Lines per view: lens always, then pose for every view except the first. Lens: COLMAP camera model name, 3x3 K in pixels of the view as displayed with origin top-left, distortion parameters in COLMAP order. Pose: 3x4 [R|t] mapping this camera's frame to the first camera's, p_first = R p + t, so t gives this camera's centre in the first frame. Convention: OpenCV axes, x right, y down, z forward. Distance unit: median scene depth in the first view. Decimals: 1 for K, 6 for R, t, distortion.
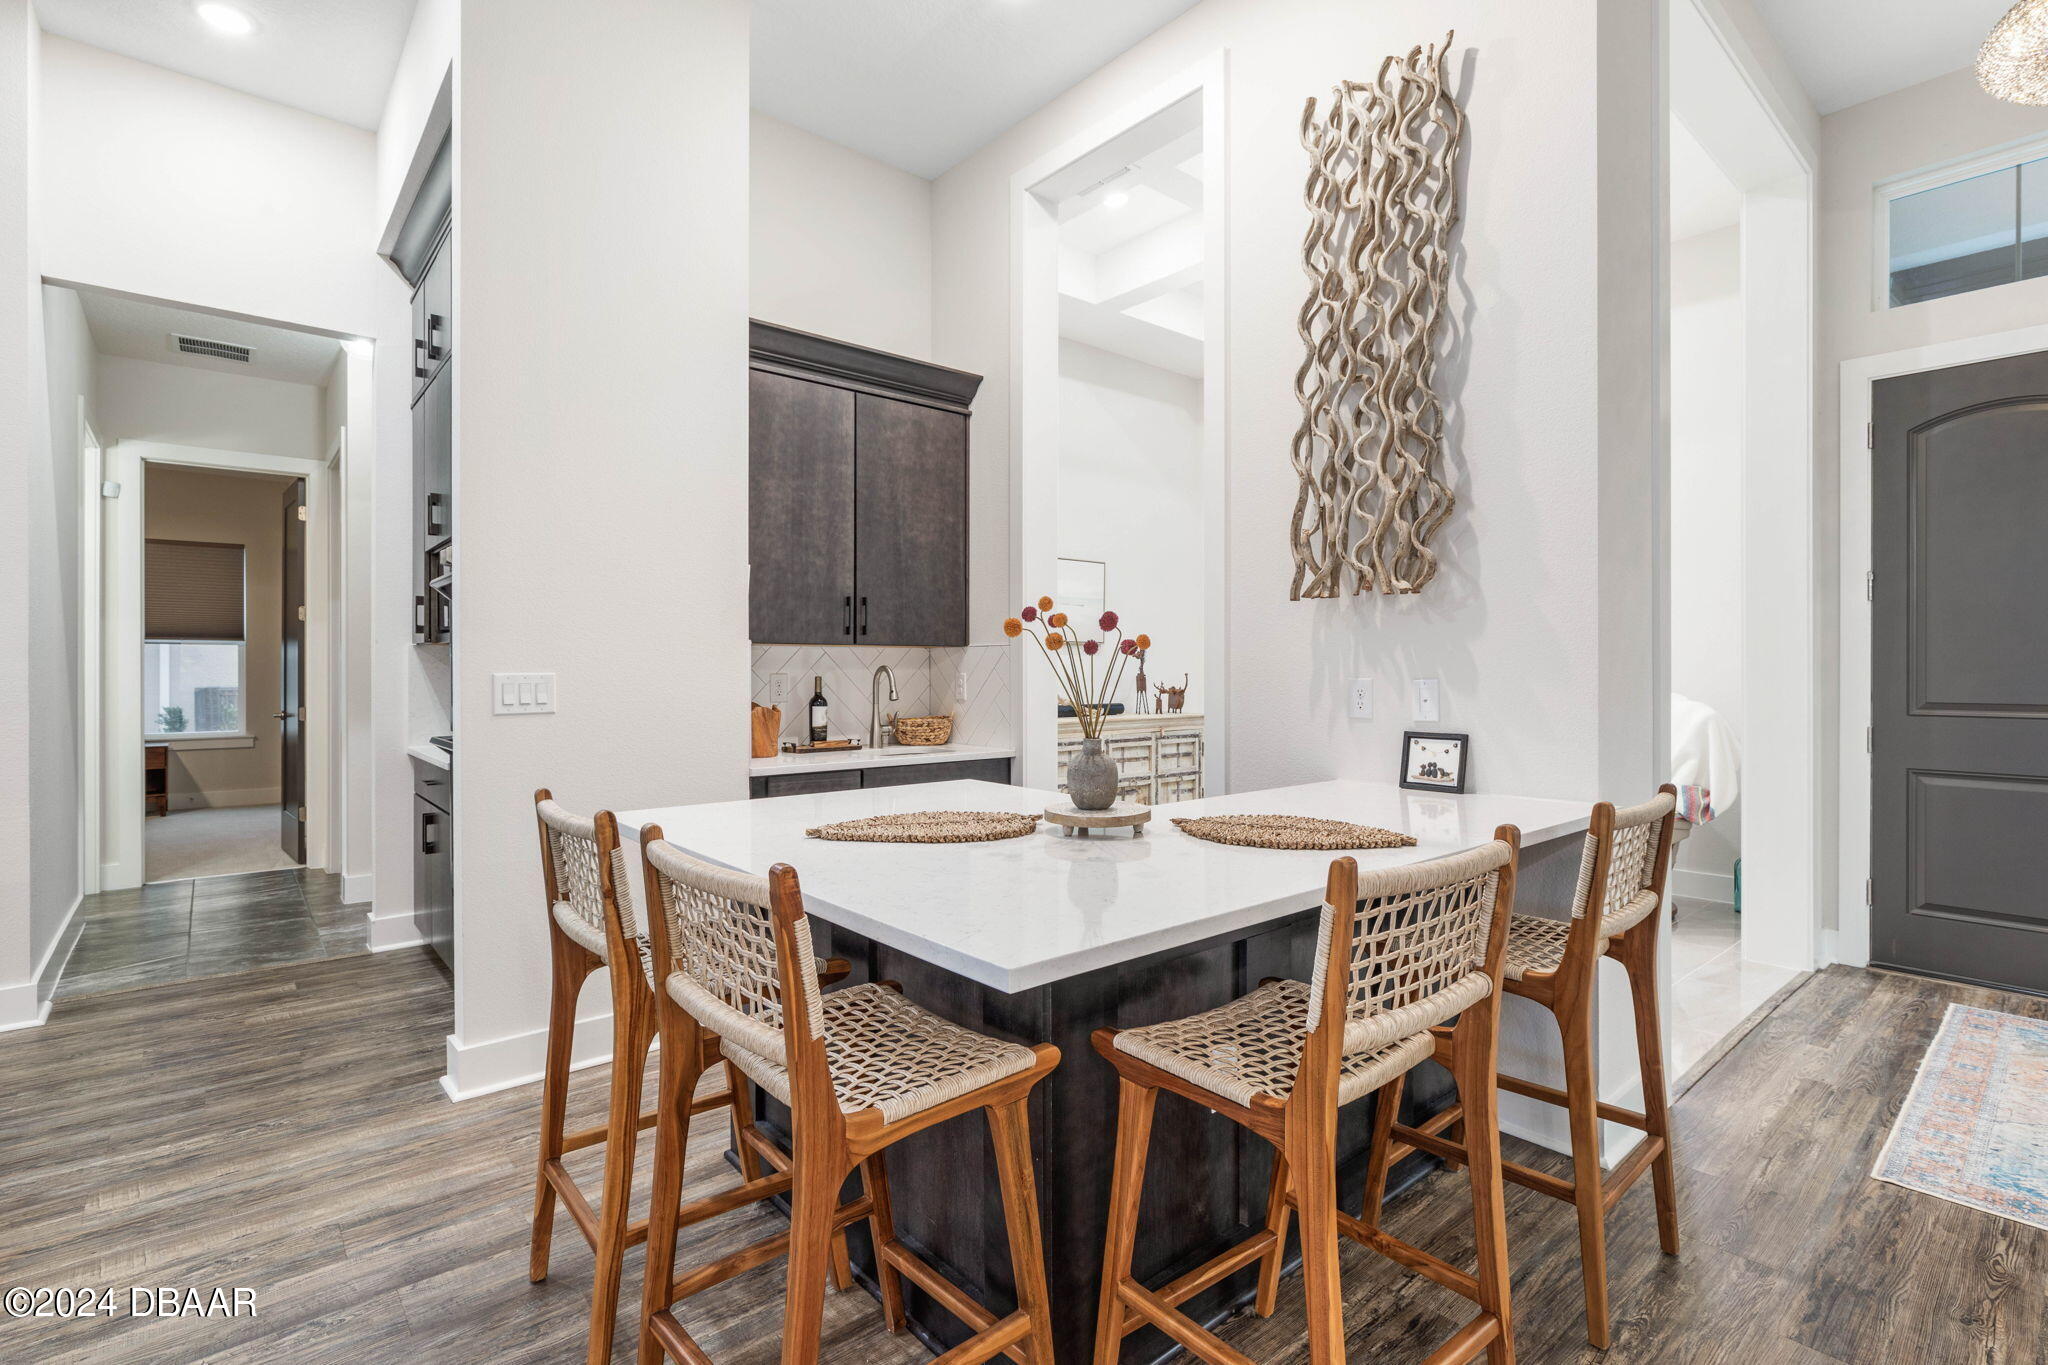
lens RADIAL K [[952.8, 0, 1036.3], [0, 952.8, 672.8], [0, 0, 1]] dist [-0.006033, 0.001324]
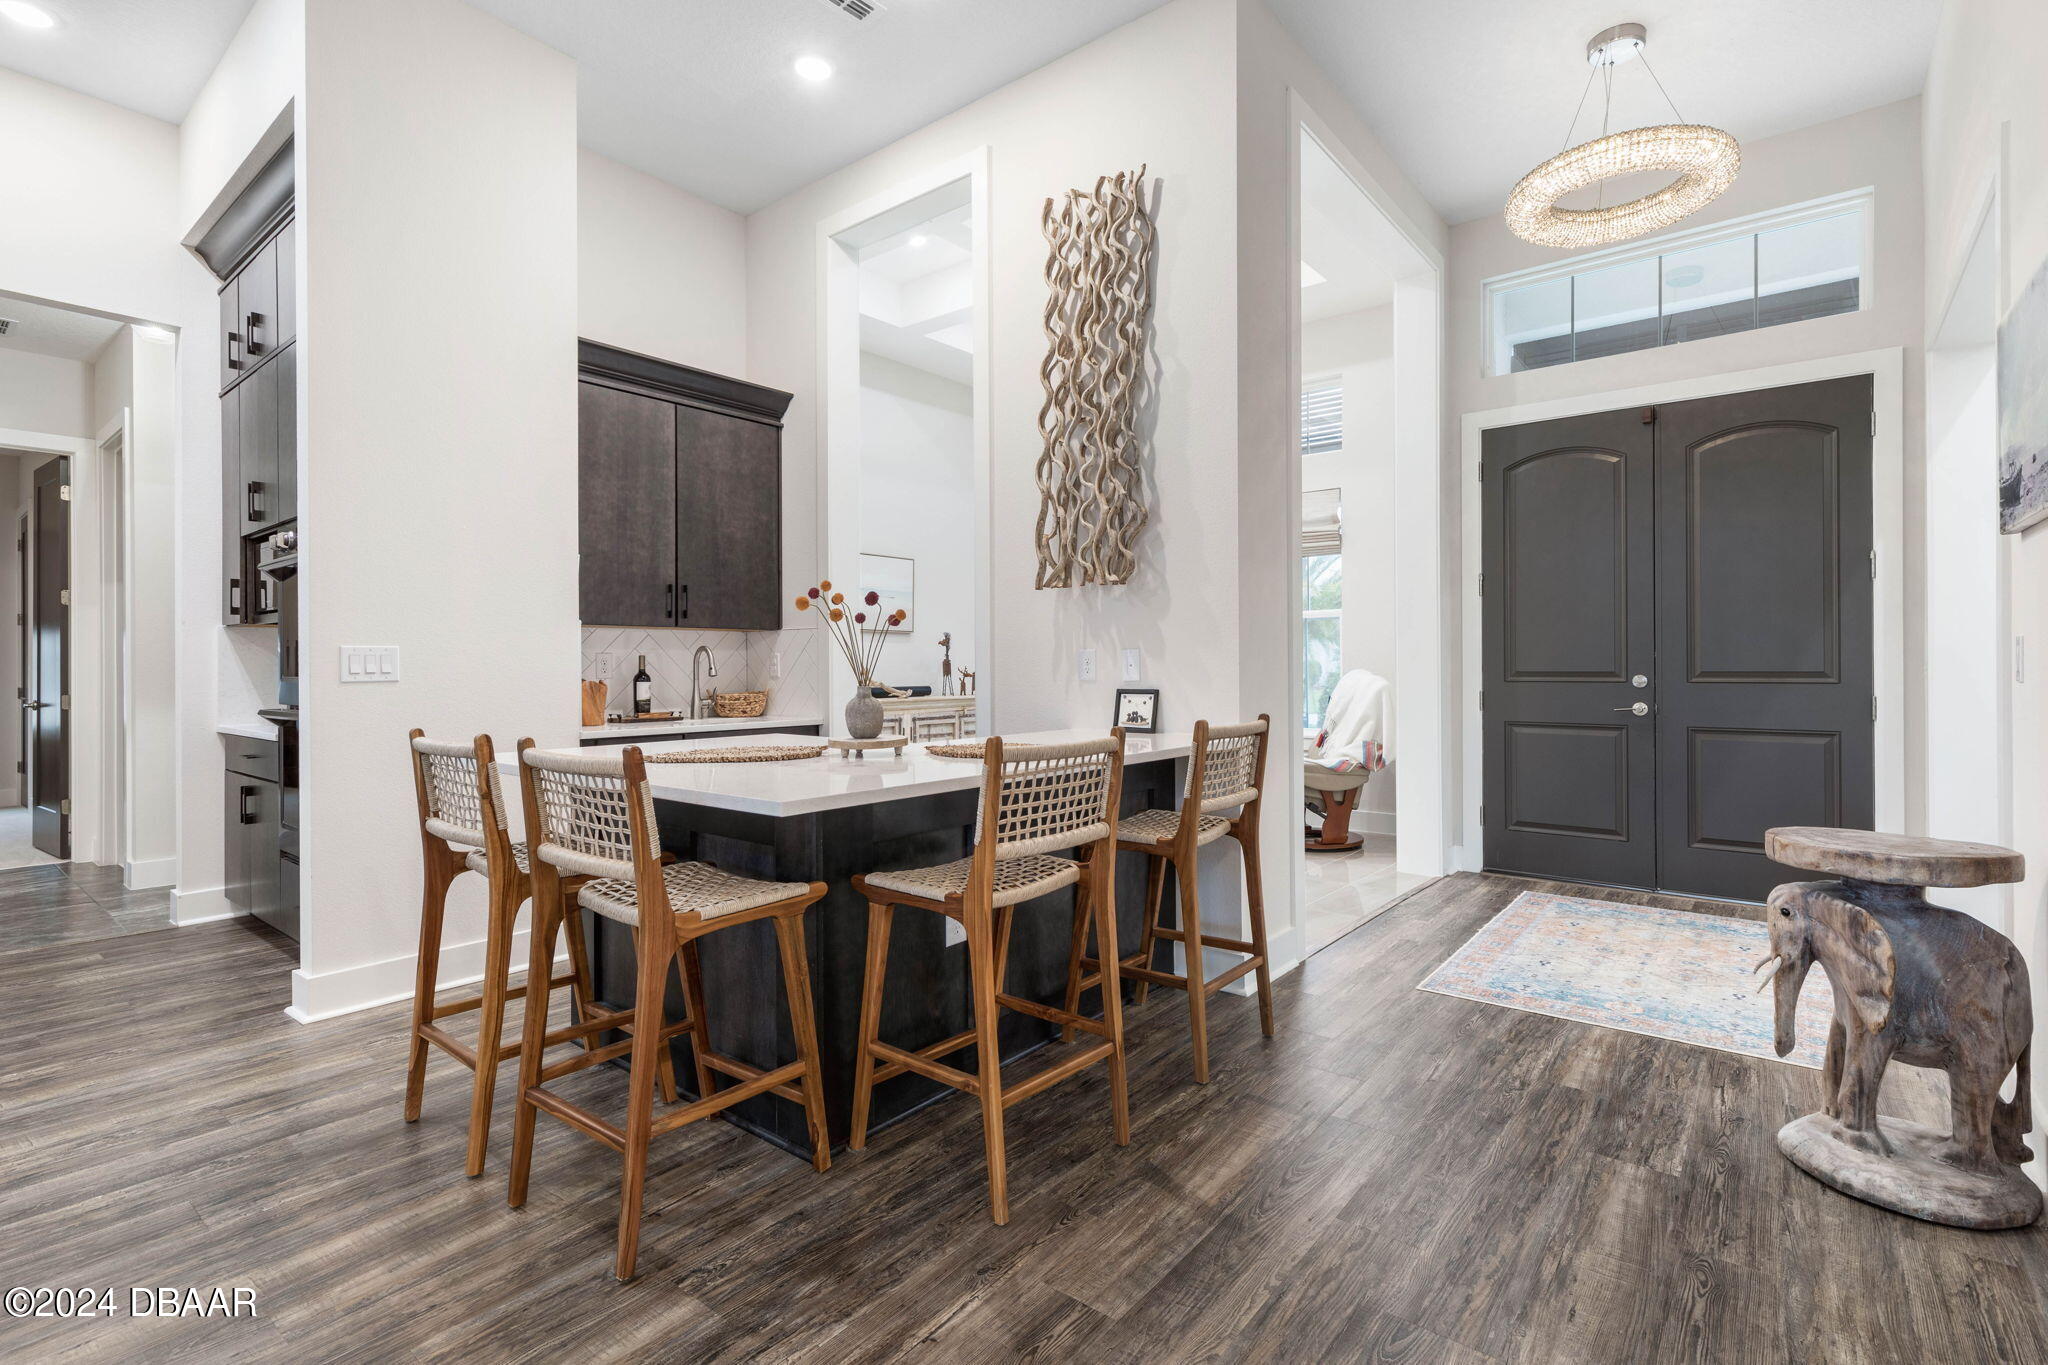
lens RADIAL K [[939.0, 0, 1038.0], [0, 939.0, 664.0], [0, 0, 1]] dist [0.007905, -0.000970]
pose [[0.983598, -0.003919, 0.180331, 0.035849], [0.004980, 0.999973, -0.005430, 0.026721], [-0.180305, 0.006239, 0.983591, -0.207950]]
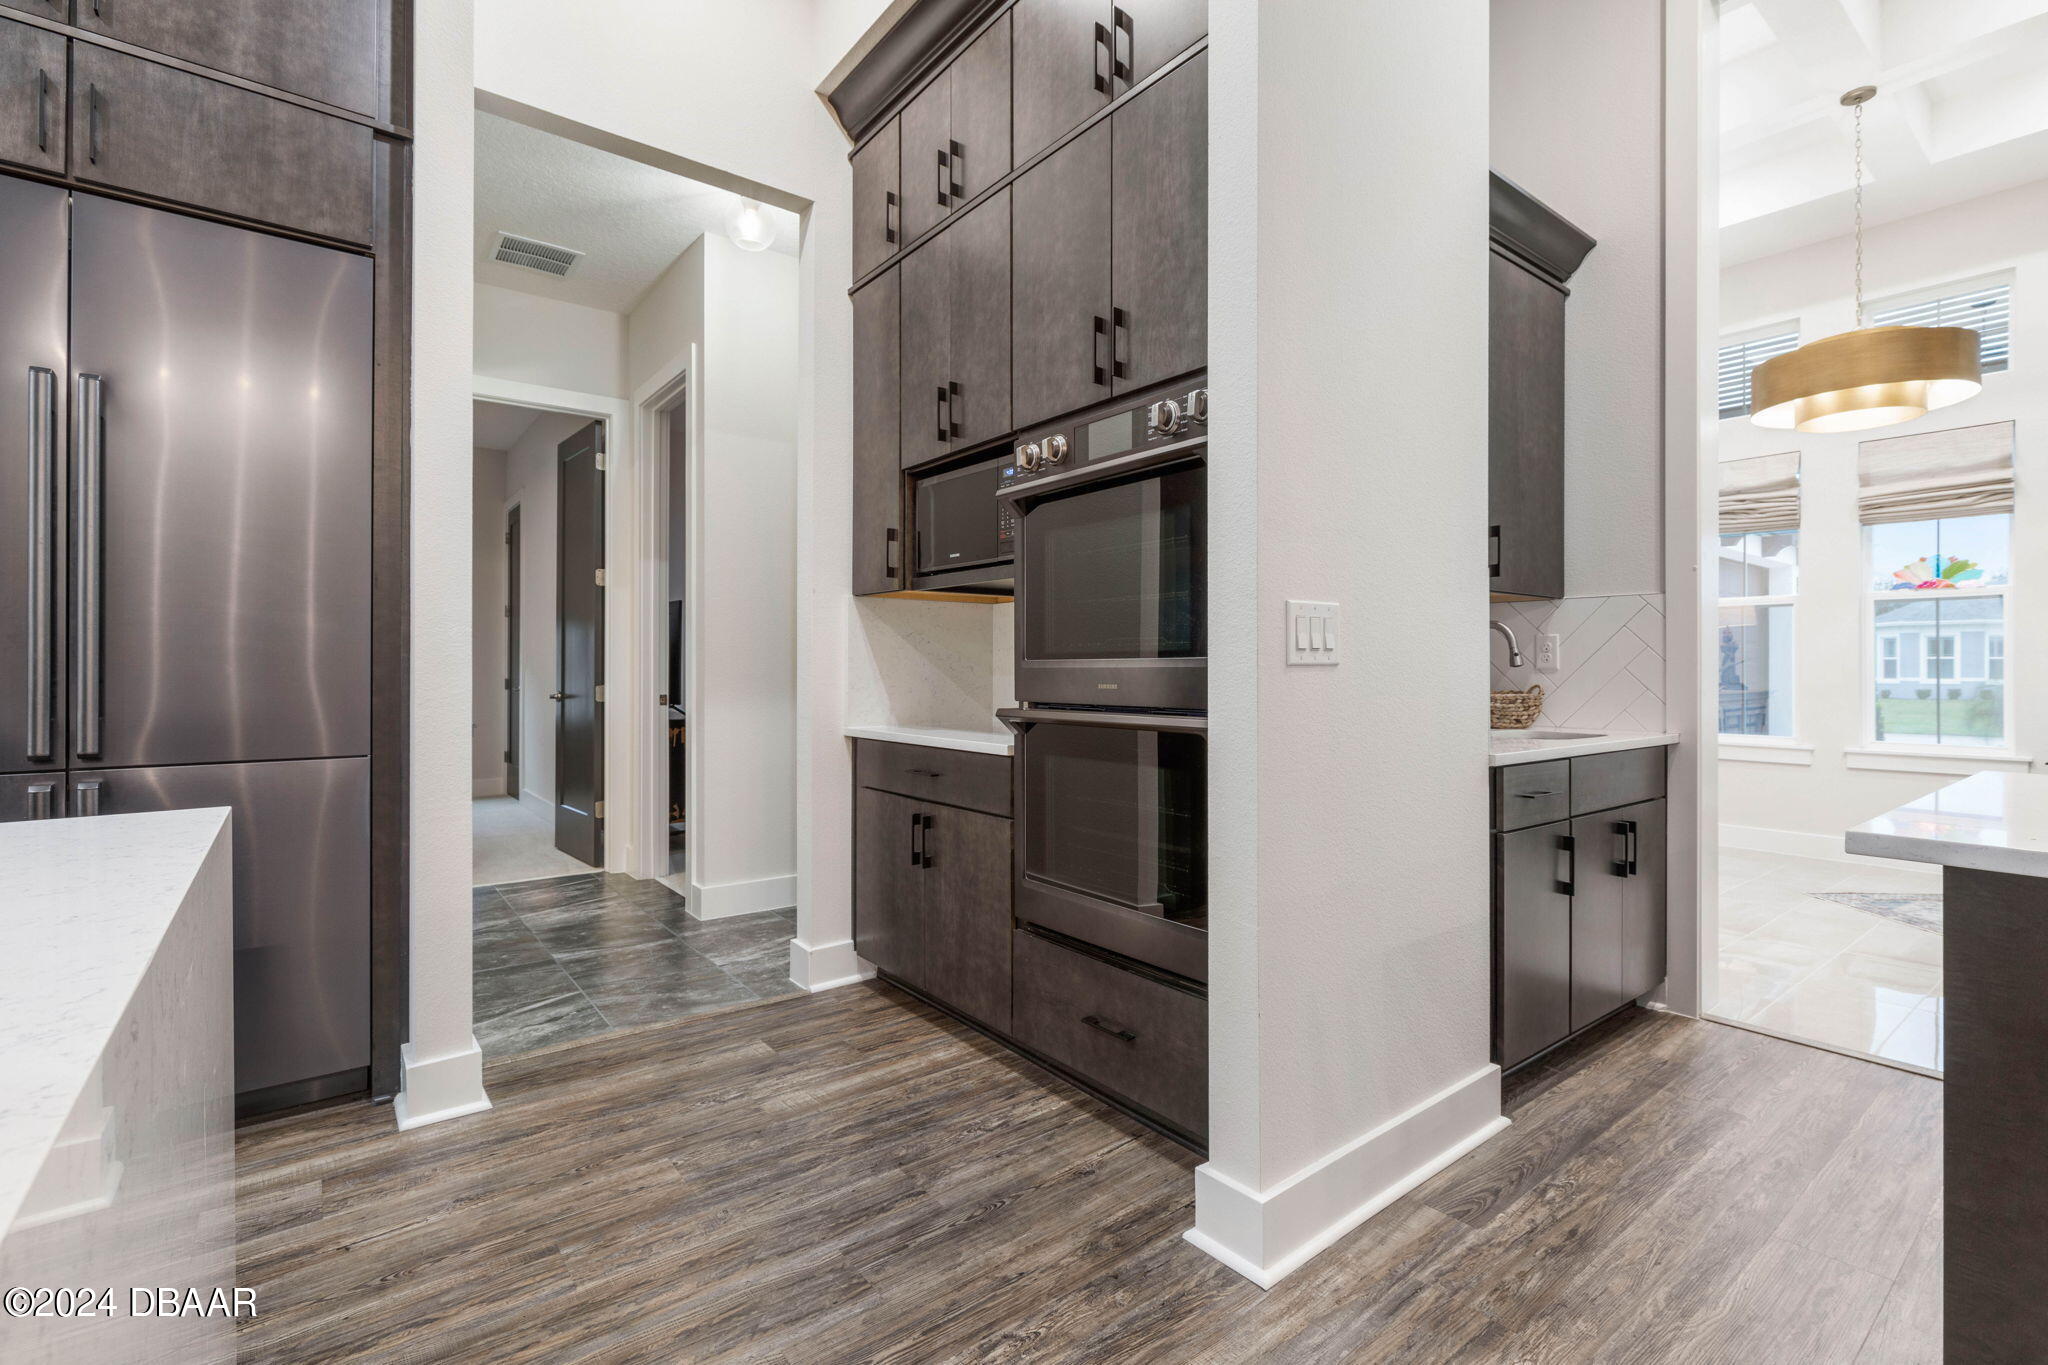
lens RADIAL K [[939.0, 0, 1058.1], [0, 939.0, 662.8], [0, 0, 1]] dist [0.007905, -0.000970]
pose [[0.998862, 0.000632, -0.047685, -0.566696], [-0.001027, 0.999965, -0.008251, 0.039345], [0.047678, 0.008291, 0.998828, 0.298166]]
